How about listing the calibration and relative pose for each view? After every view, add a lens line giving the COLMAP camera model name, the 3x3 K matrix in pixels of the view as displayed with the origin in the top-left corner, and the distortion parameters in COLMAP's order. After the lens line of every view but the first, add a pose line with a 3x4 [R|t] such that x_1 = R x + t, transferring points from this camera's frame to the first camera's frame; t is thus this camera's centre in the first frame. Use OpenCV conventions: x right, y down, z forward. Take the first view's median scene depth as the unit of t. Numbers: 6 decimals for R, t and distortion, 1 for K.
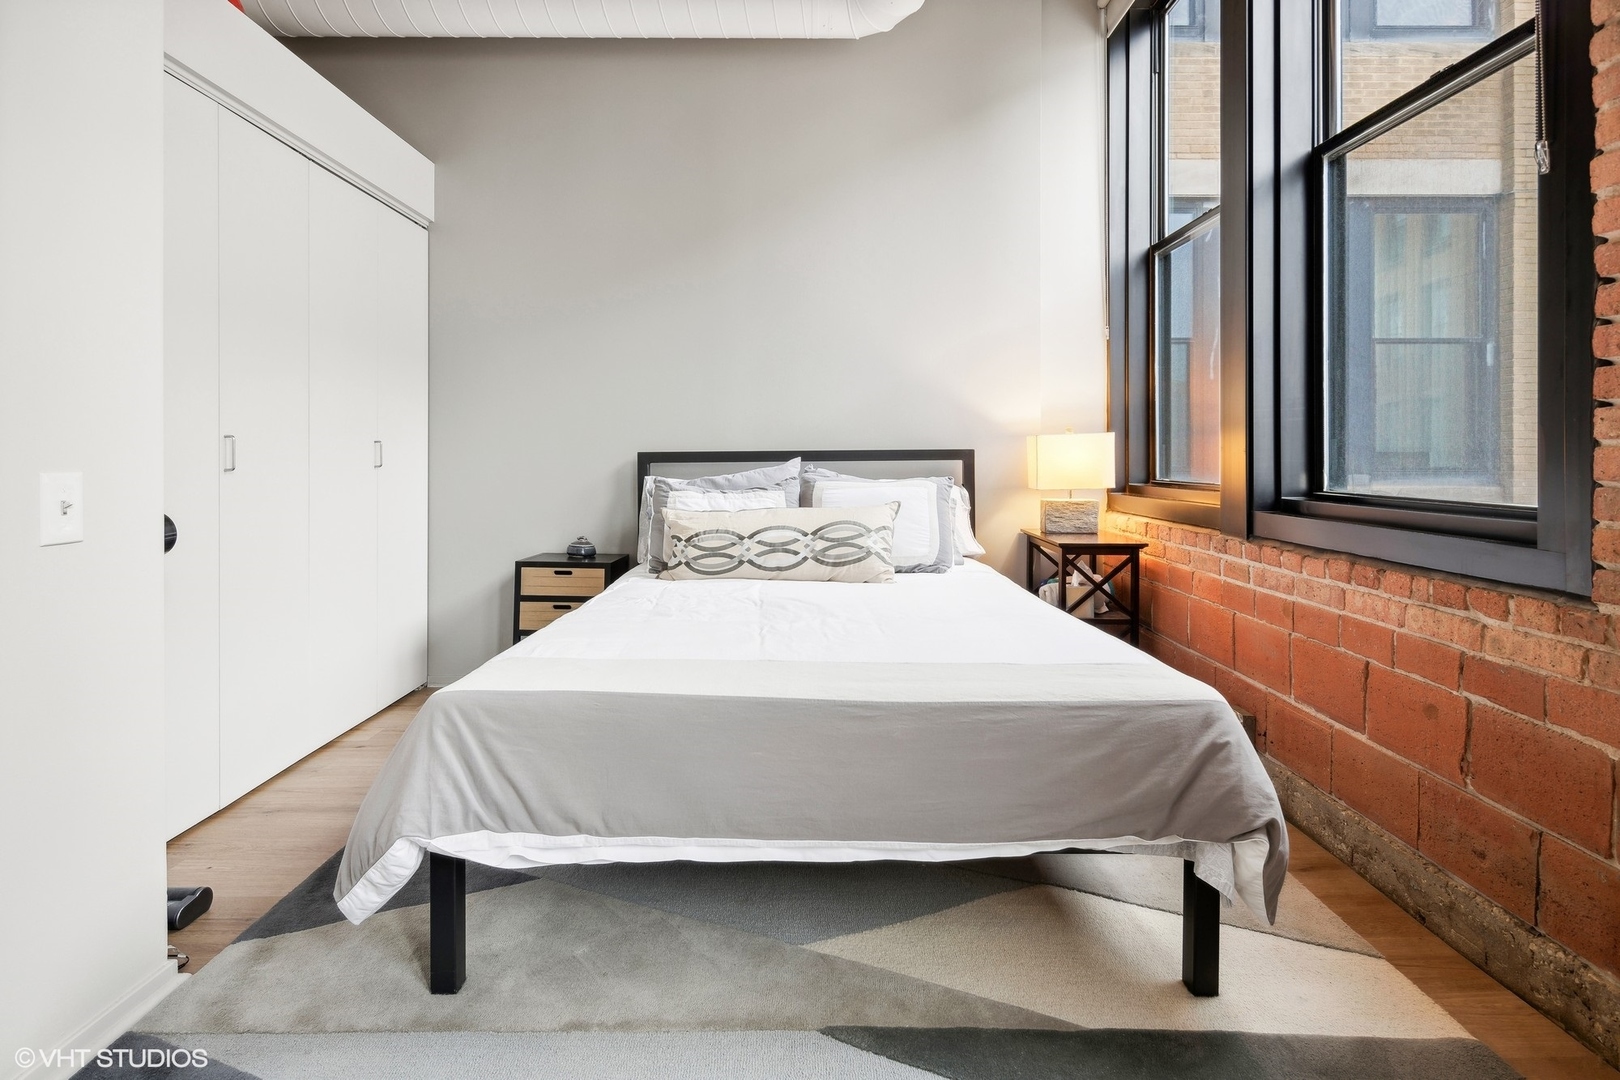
lens RADIAL K [[803.8, 0, 804.8], [0, 803.8, 453.4], [0, 0, 1]] dist [0.005788, -0.000862]
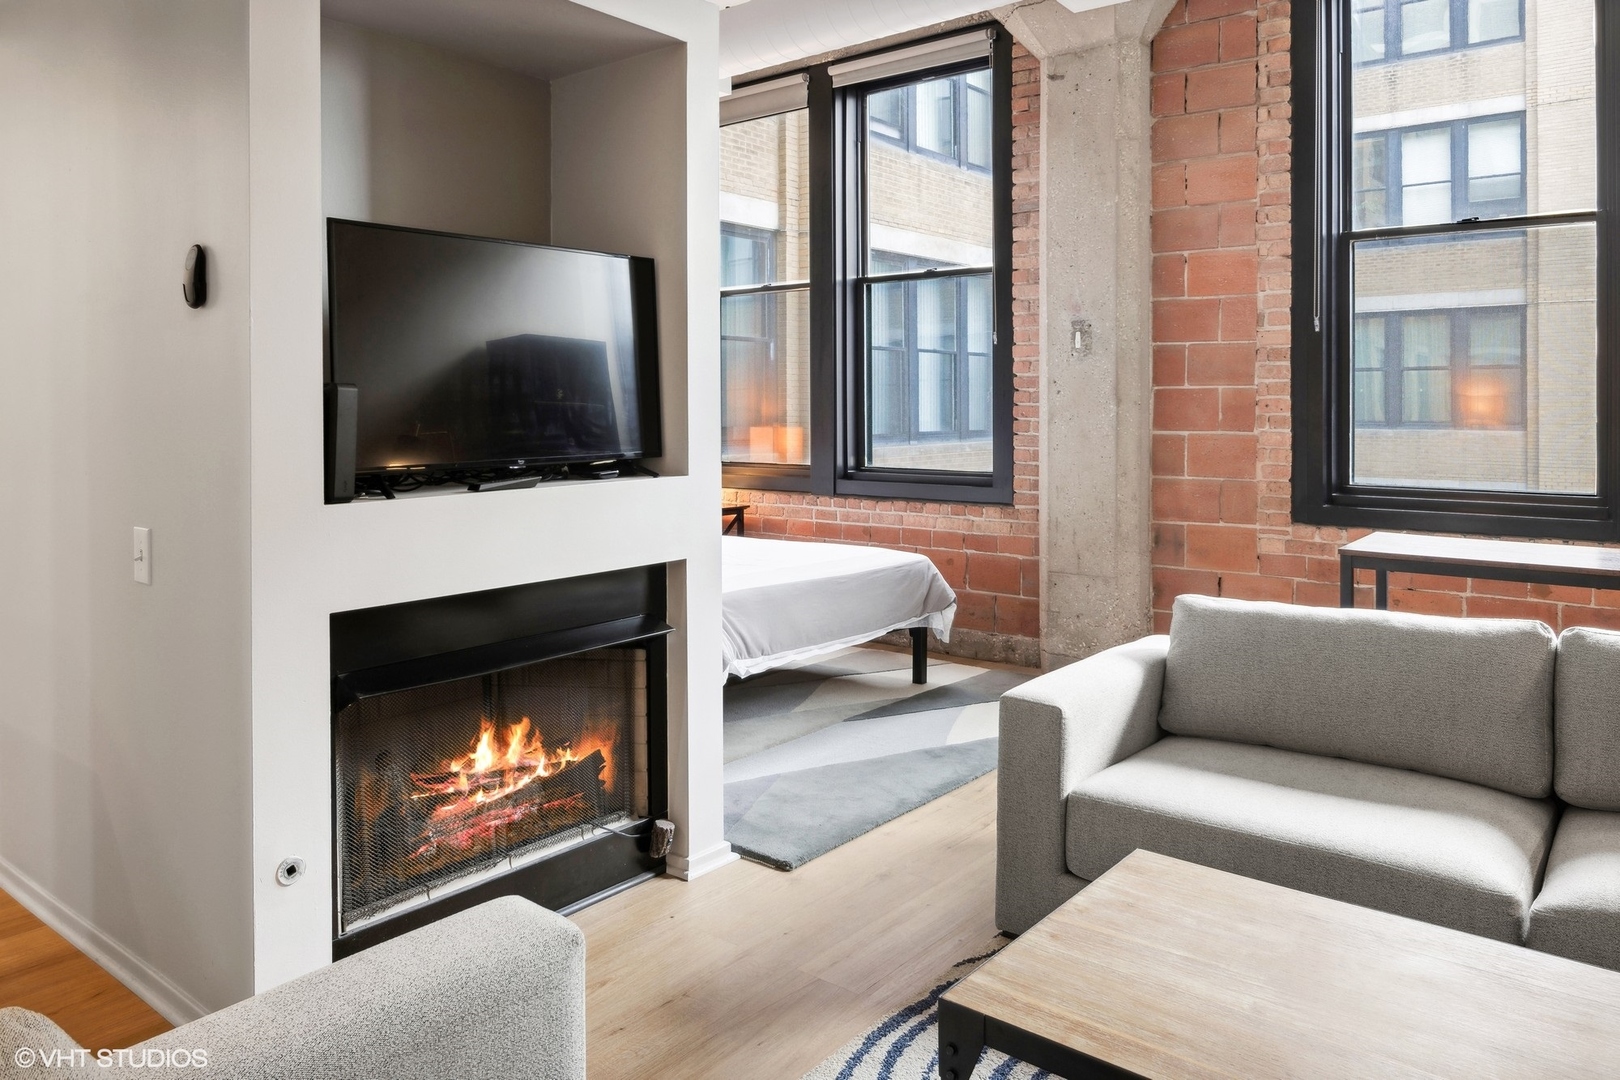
lens RADIAL K [[1127.2, 0, 801.8], [0, 1127.2, 410.8], [0, 0, 1]] dist [-0.006580, -0.002891]
pose [[0.634548, -0.003739, 0.772875, -1.279007], [0.002499, 0.999993, 0.002785, -0.078763], [-0.772880, 0.000164, 0.634553, -0.462201]]
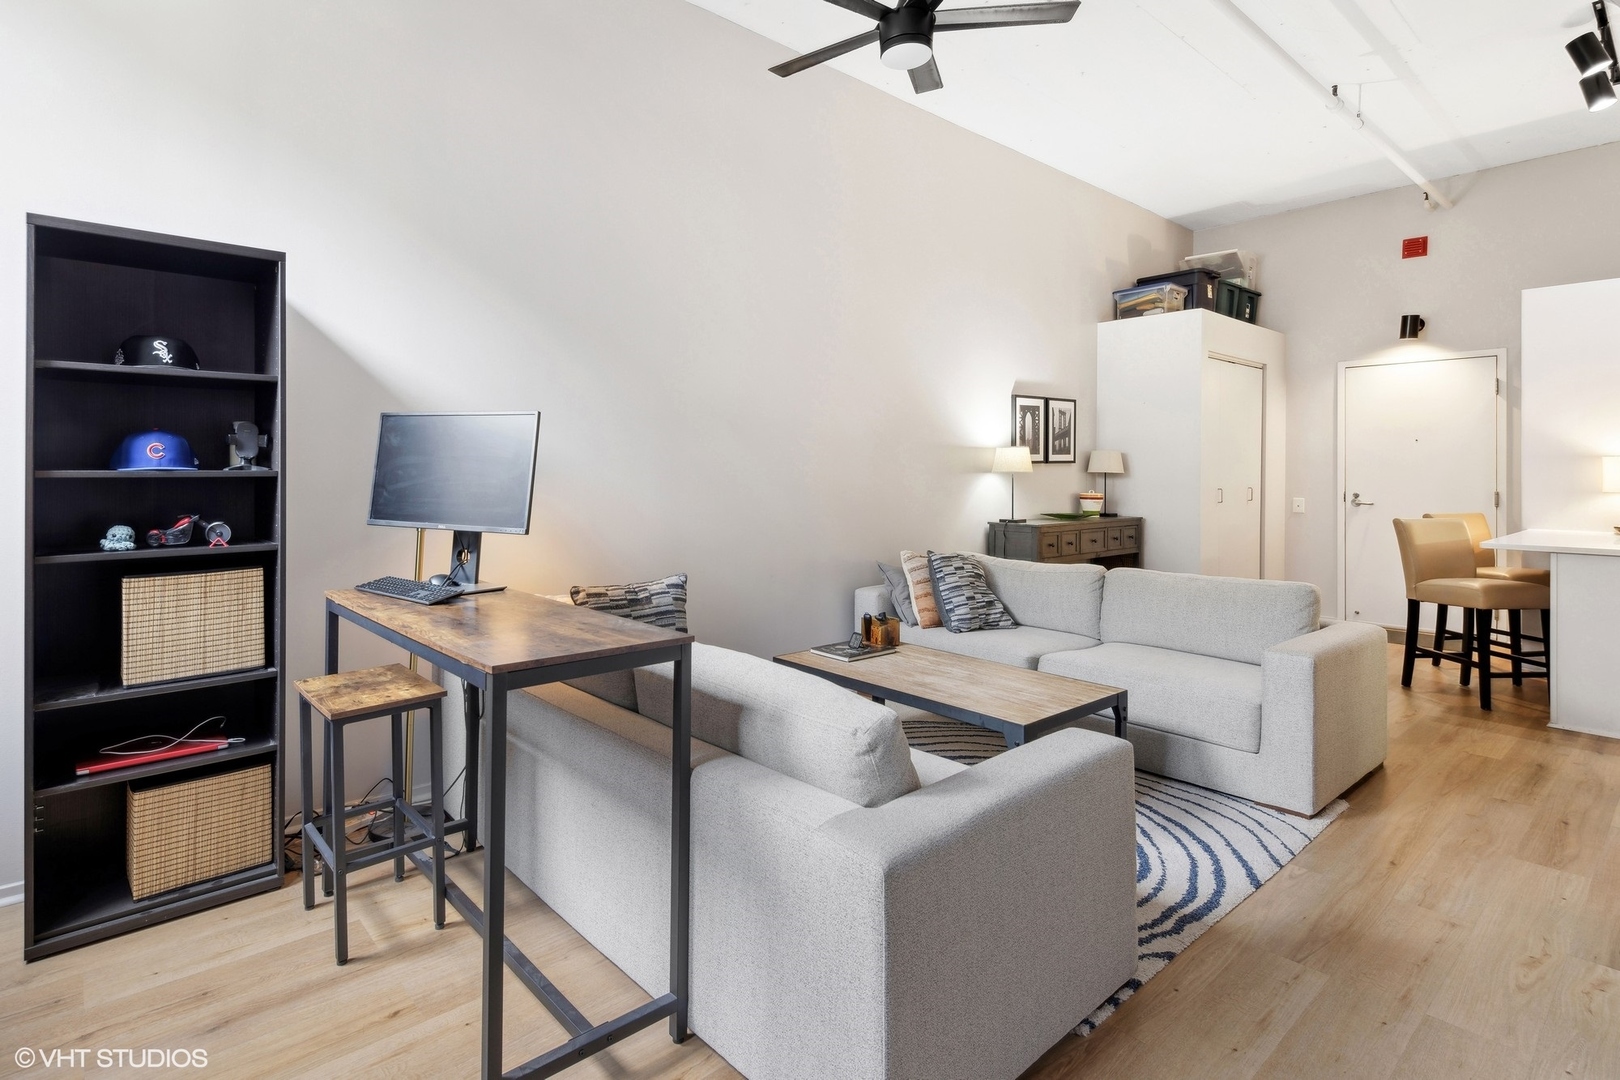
lens RADIAL K [[810.4, 0, 714.2], [0, 810.4, 473.9], [0, 0, 1]] dist [0.002693, 0.001182]
pose [[-0.784068, 0.004735, -0.620657, 0.288586], [-0.000349, 0.999967, 0.008070, -0.070647], [0.620675, 0.006544, -0.784041, 0.340779]]
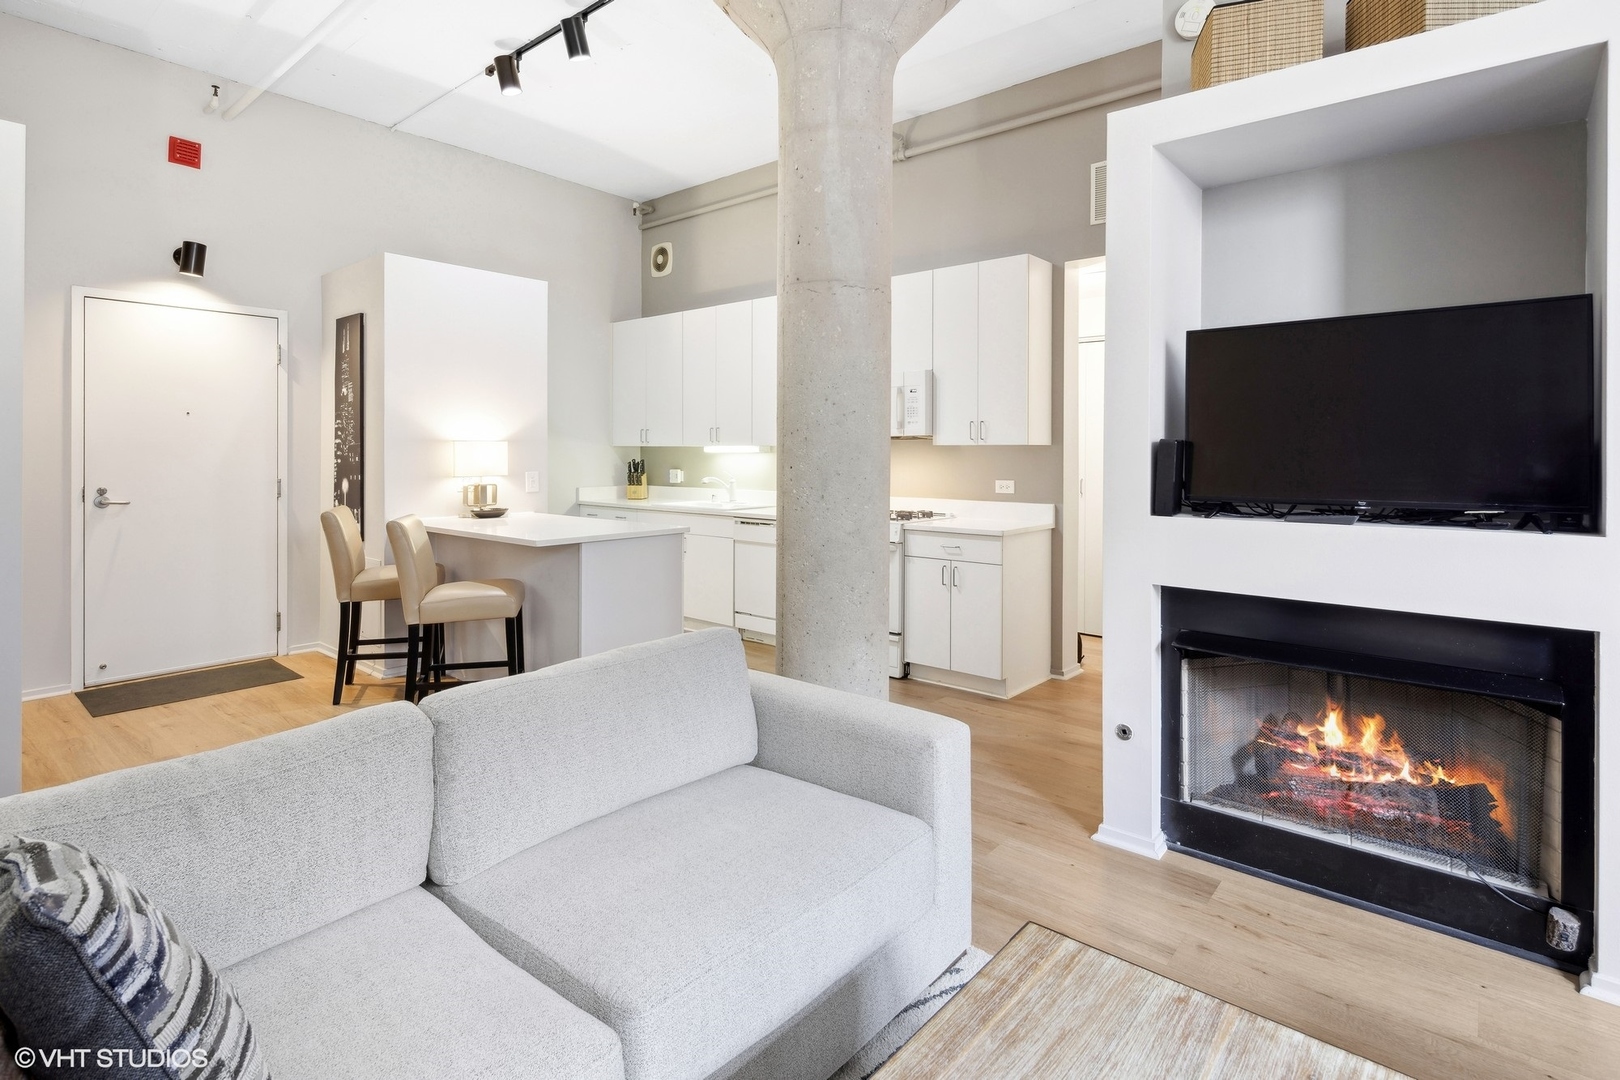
lens RADIAL K [[805.8, 0, 812.4], [0, 805.8, 451.0], [0, 0, 1]] dist [0.004865, 0.000721]
pose [[0.762118, 0.006887, -0.647402, -0.568761], [-0.009289, 0.999957, -0.000298, -0.080129], [0.647372, 0.006240, 0.762149, -0.644642]]
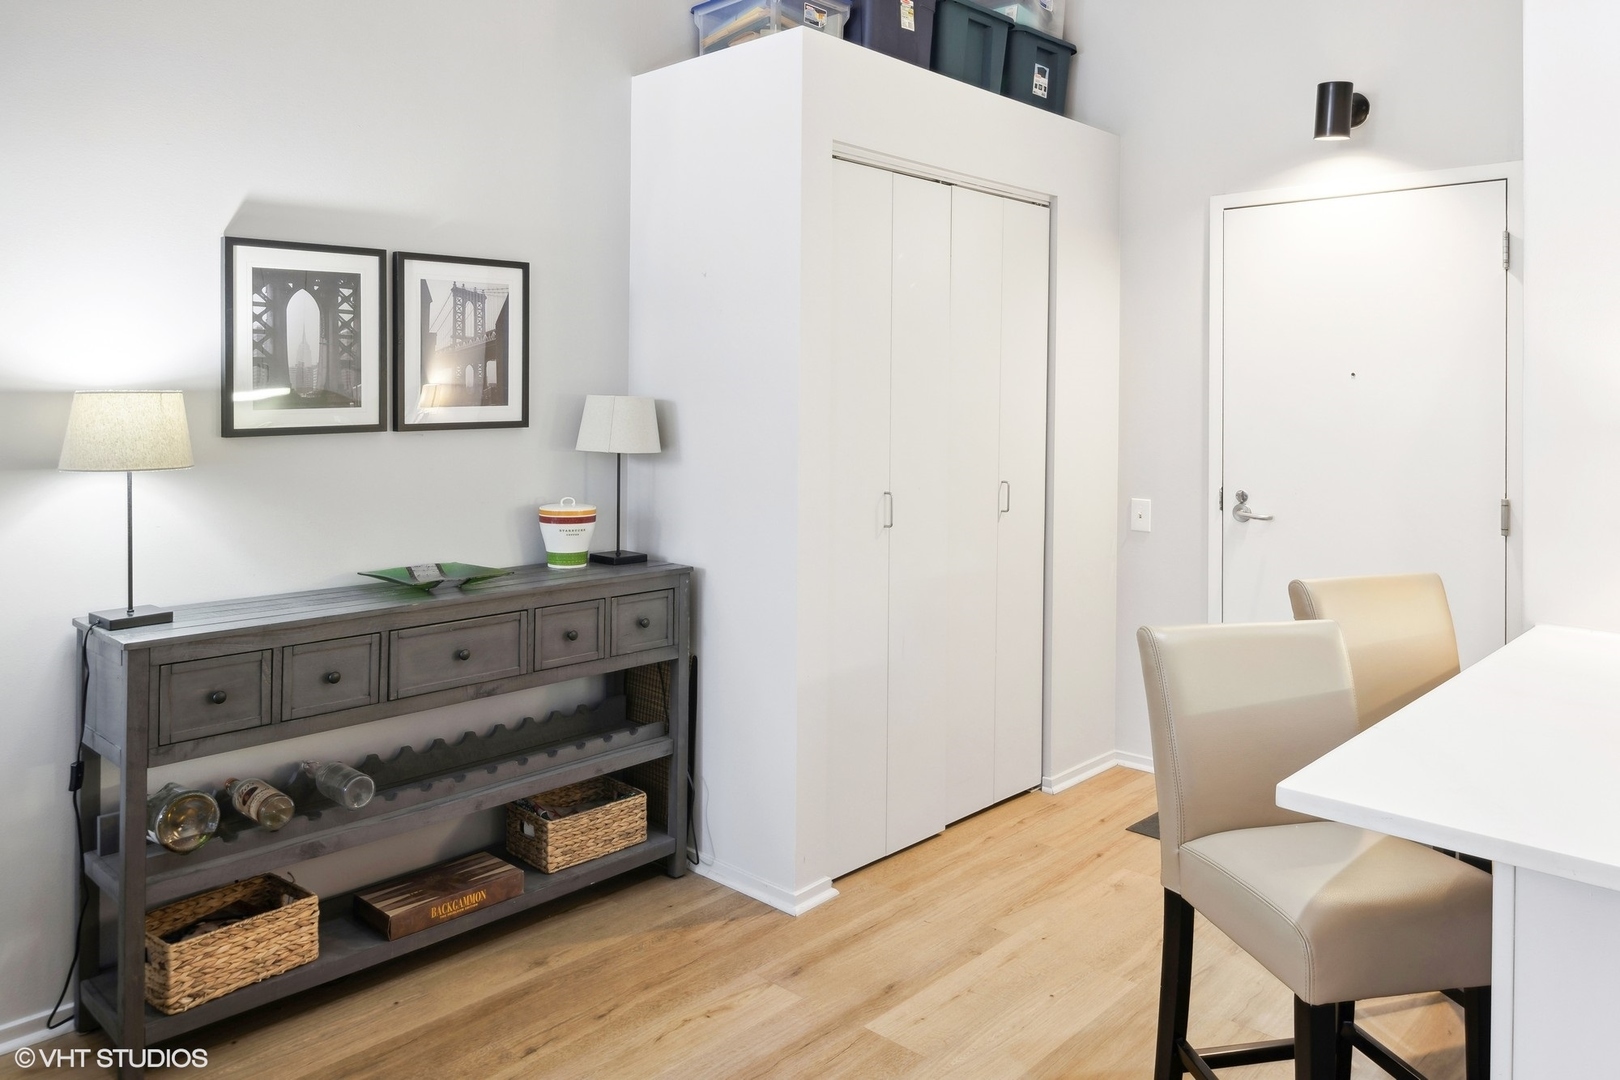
lens RADIAL K [[1144.0, 0, 799.8], [0, 1144.0, 393.6], [0, 0, 1]] dist [0.000599, -0.000486]
pose [[-0.694061, -0.002651, -0.719912, -1.171920], [-0.006576, 0.999975, 0.002658, -0.122656], [0.719886, 0.006579, -0.694061, 0.259689]]
